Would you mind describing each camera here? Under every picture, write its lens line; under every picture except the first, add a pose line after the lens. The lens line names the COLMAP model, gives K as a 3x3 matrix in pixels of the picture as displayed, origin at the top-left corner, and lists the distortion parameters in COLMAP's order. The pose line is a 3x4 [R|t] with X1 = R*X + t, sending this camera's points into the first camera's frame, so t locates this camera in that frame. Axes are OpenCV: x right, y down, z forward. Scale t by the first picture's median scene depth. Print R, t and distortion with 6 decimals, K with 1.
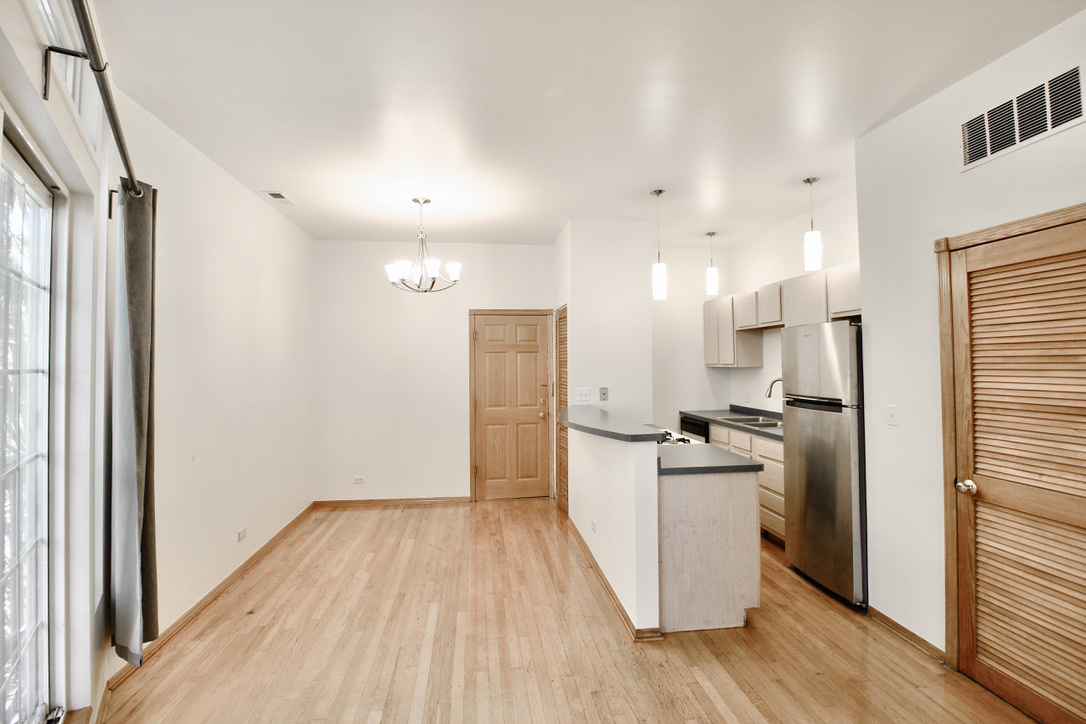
lens RADIAL K [[507.0, 0, 542.8], [0, 507.0, 352.9], [0, 0, 1]] dist [-0.001699, -0.011532]
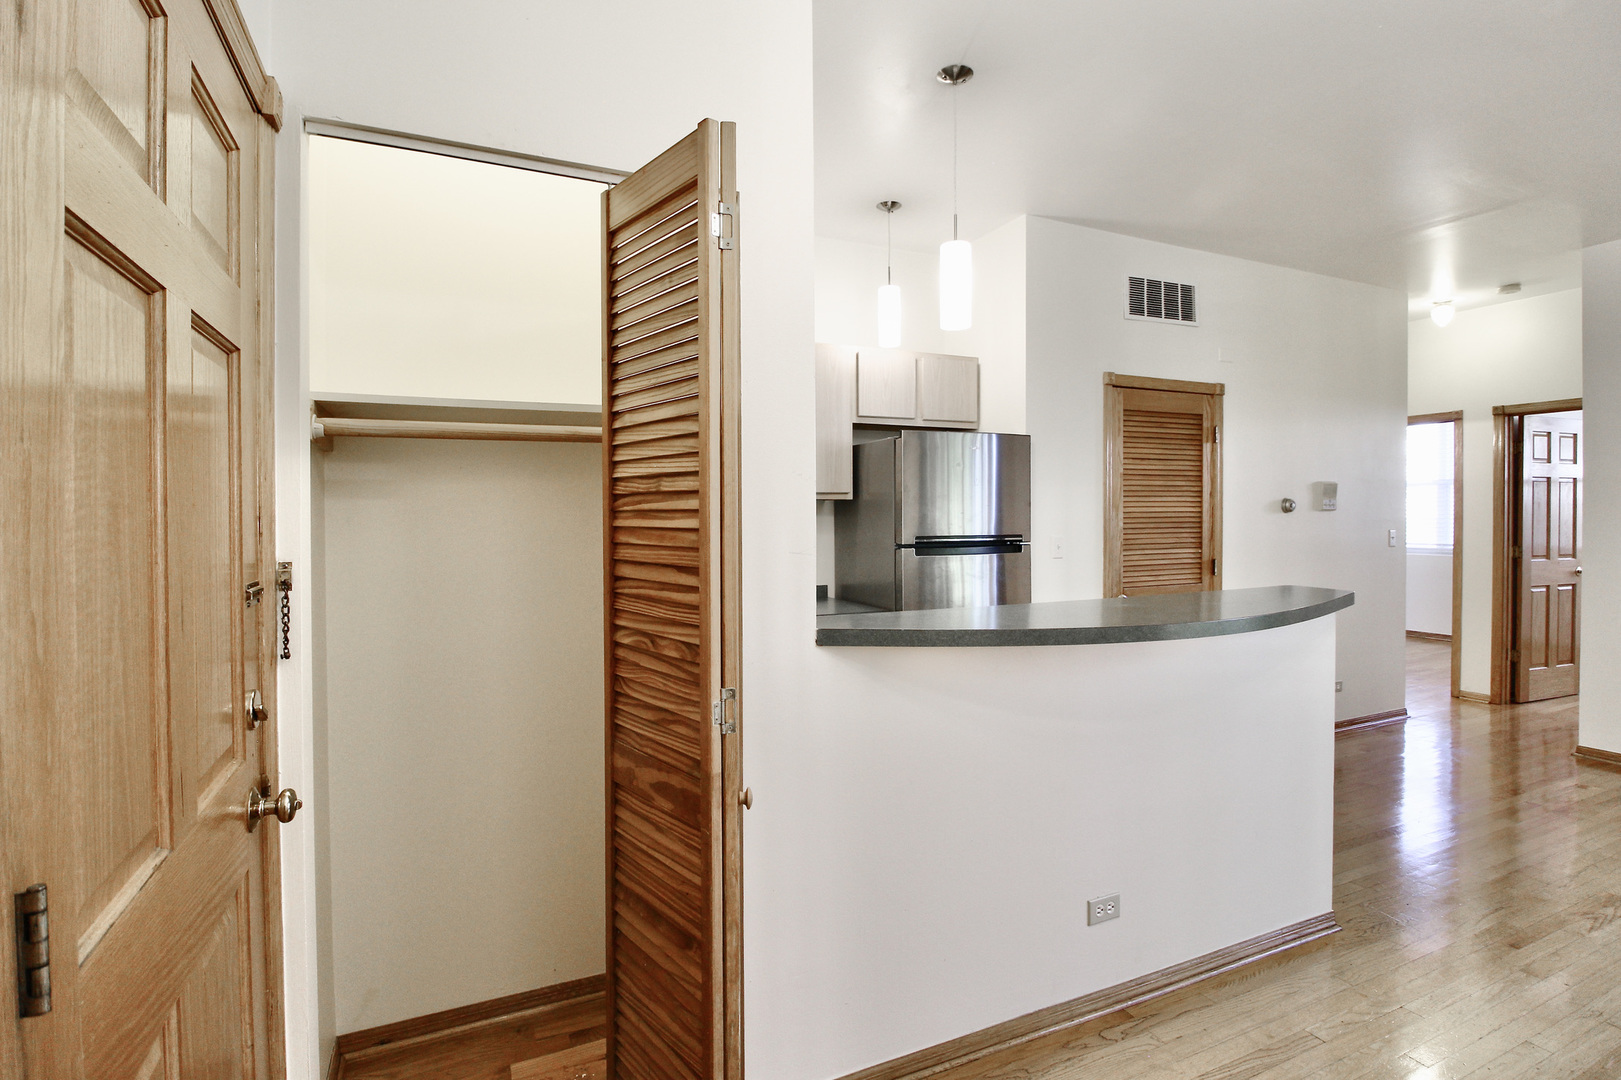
lens RADIAL K [[756.8, 0, 775.9], [0, 756.8, 523.0], [0, 0, 1]] dist [-0.001699, -0.011532]
pose [[-0.268299, -0.001270, 0.963335, -0.421749], [-0.011978, 0.999926, -0.002018, 0.077626], [-0.963261, -0.012080, -0.268295, 1.623203]]
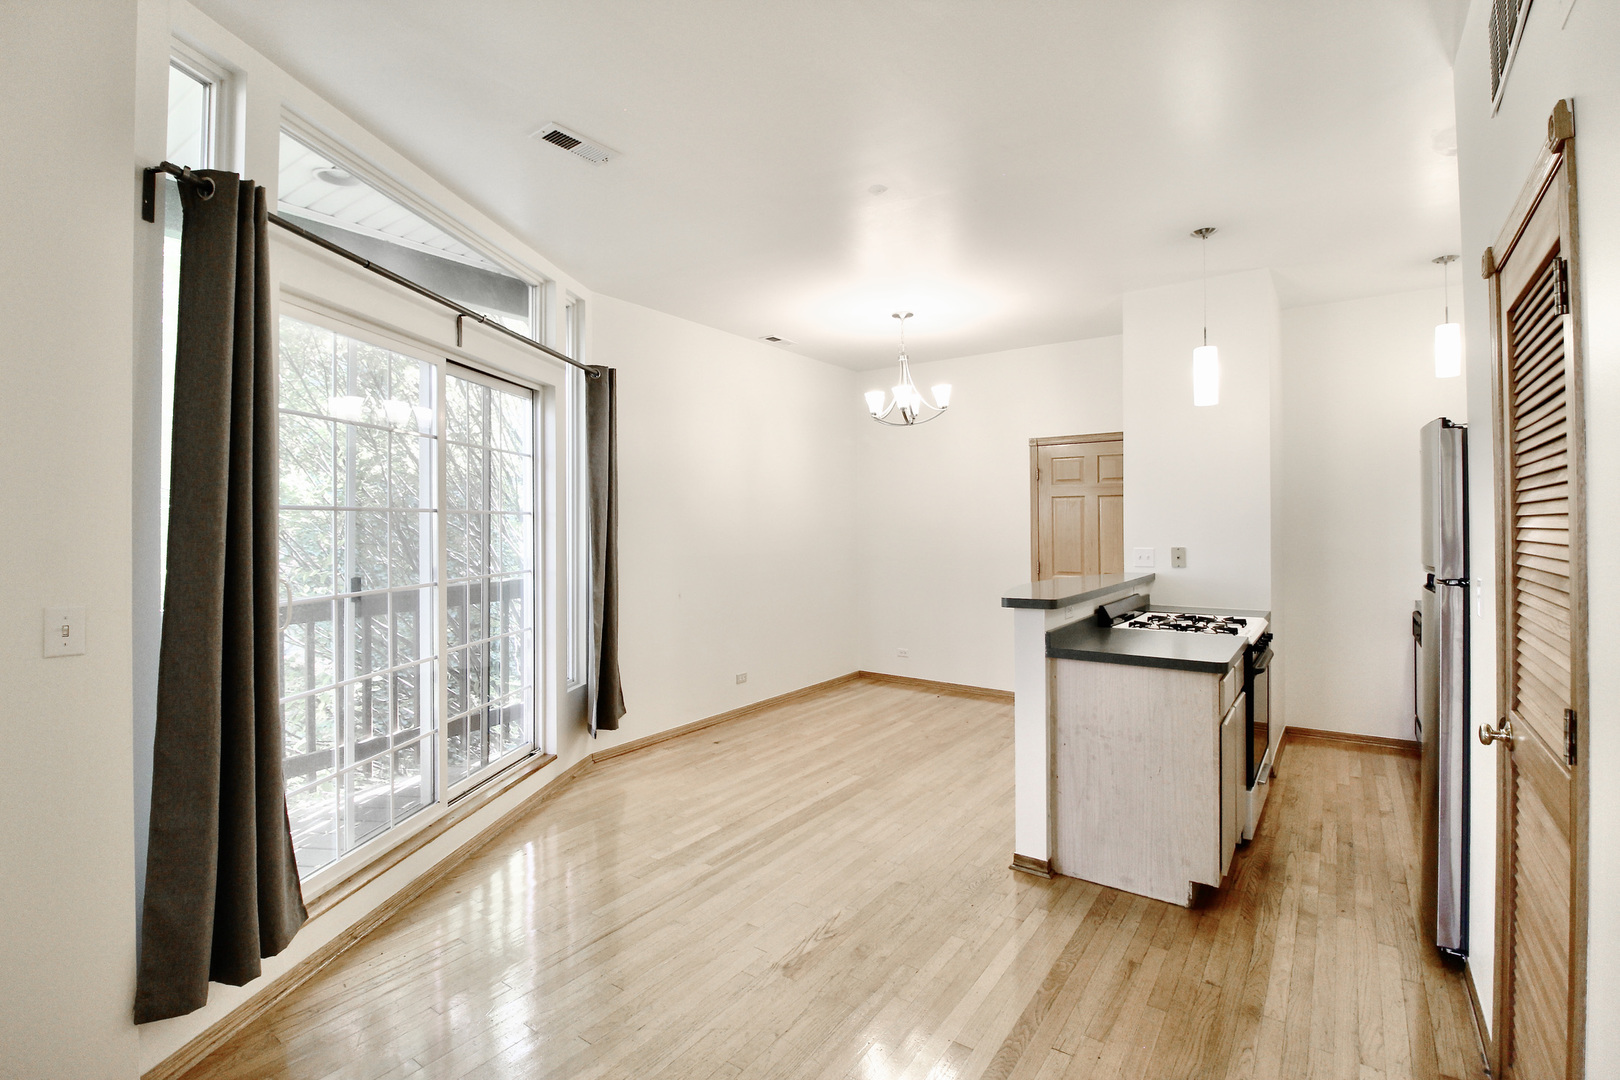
lens RADIAL K [[756.3, 0, 804.7], [0, 756.3, 527.7], [0, 0, 1]] dist [-0.001699, -0.011532]
pose [[0.730130, 0.007980, -0.683262, 0.625292], [0.012740, 0.999599, 0.025288, 0.018415], [0.683190, -0.027168, 0.729735, -0.031919]]
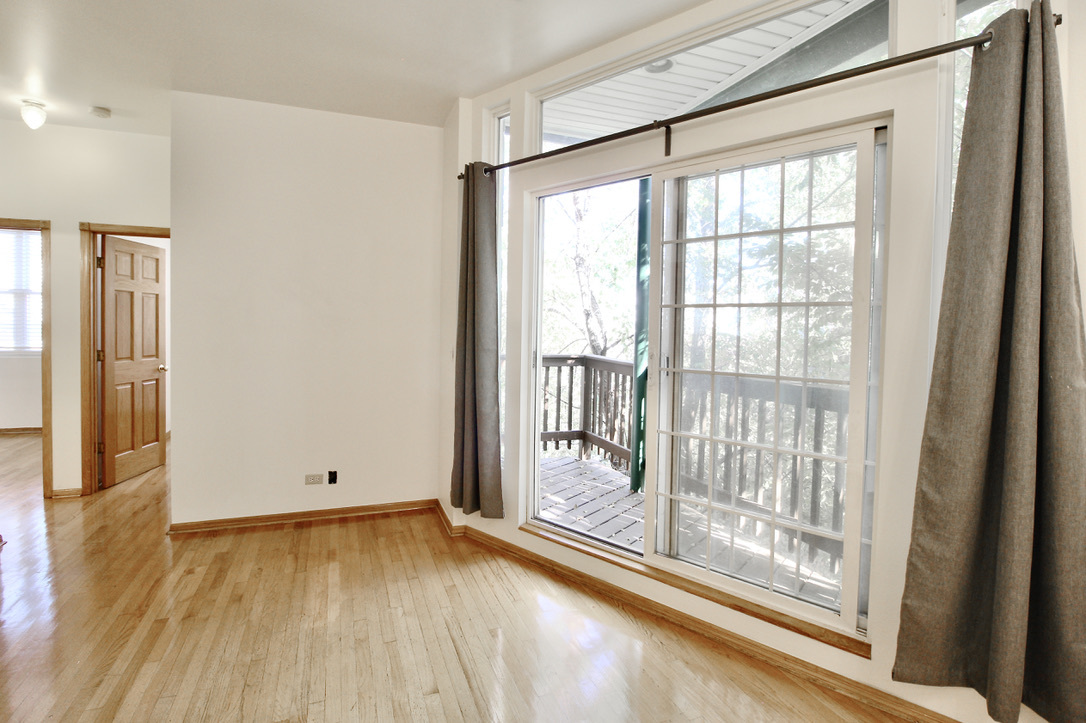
lens RADIAL K [[507.0, 0, 529.6], [0, 507.0, 342.9], [0, 0, 1]] dist [-0.001699, -0.011532]
pose [[-0.973604, -0.002185, -0.228235, -0.028609], [-0.005966, 0.999856, 0.015878, 0.060347], [0.228167, 0.016820, -0.973477, 1.072083]]
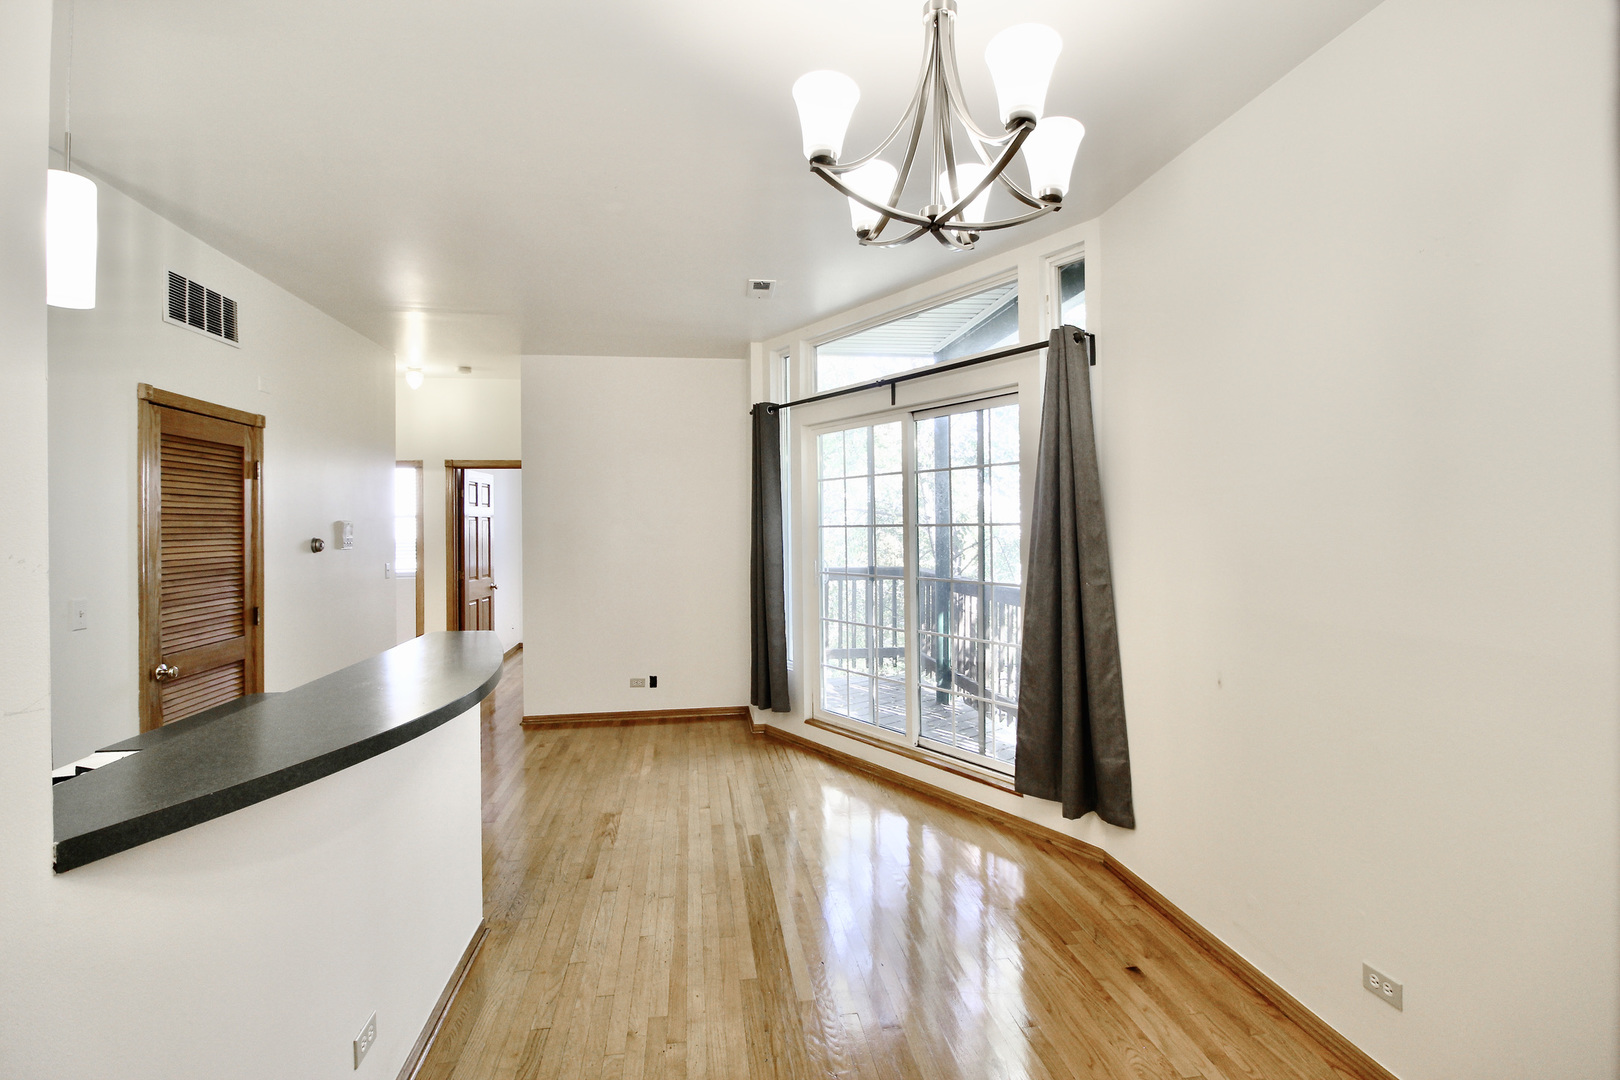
lens RADIAL K [[756.3, 0, 811.9], [0, 756.3, 520.7], [0, 0, 1]] dist [-0.001699, -0.011532]
pose [[-0.999497, 0.018384, -0.025849, -0.206391], [0.019037, 0.999500, -0.025264, 0.038271], [0.025372, -0.025743, -0.999347, 1.748198]]
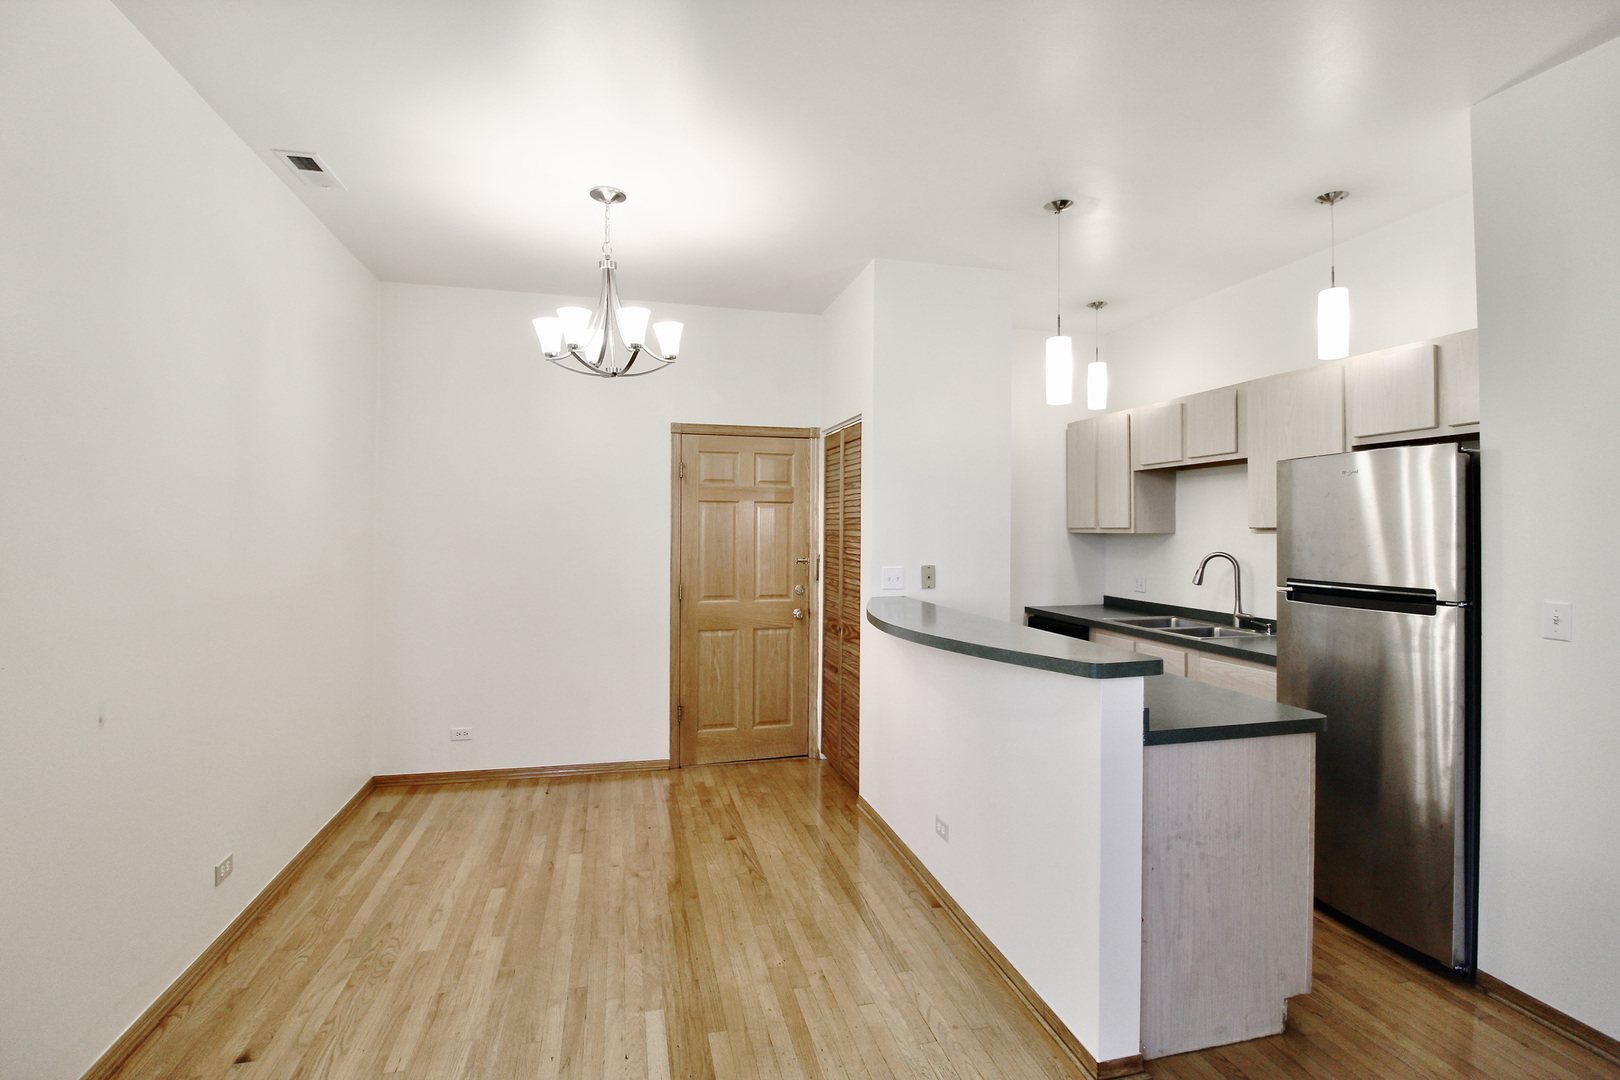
lens RADIAL K [[756.3, 0, 809.1], [0, 756.3, 525.3], [0, 0, 1]] dist [-0.001699, -0.011532]
pose [[0.993181, 0.014065, 0.115730, -0.155451], [-0.015643, 0.999797, 0.012736, 0.022493], [-0.115527, -0.014460, 0.993199, 0.277896]]
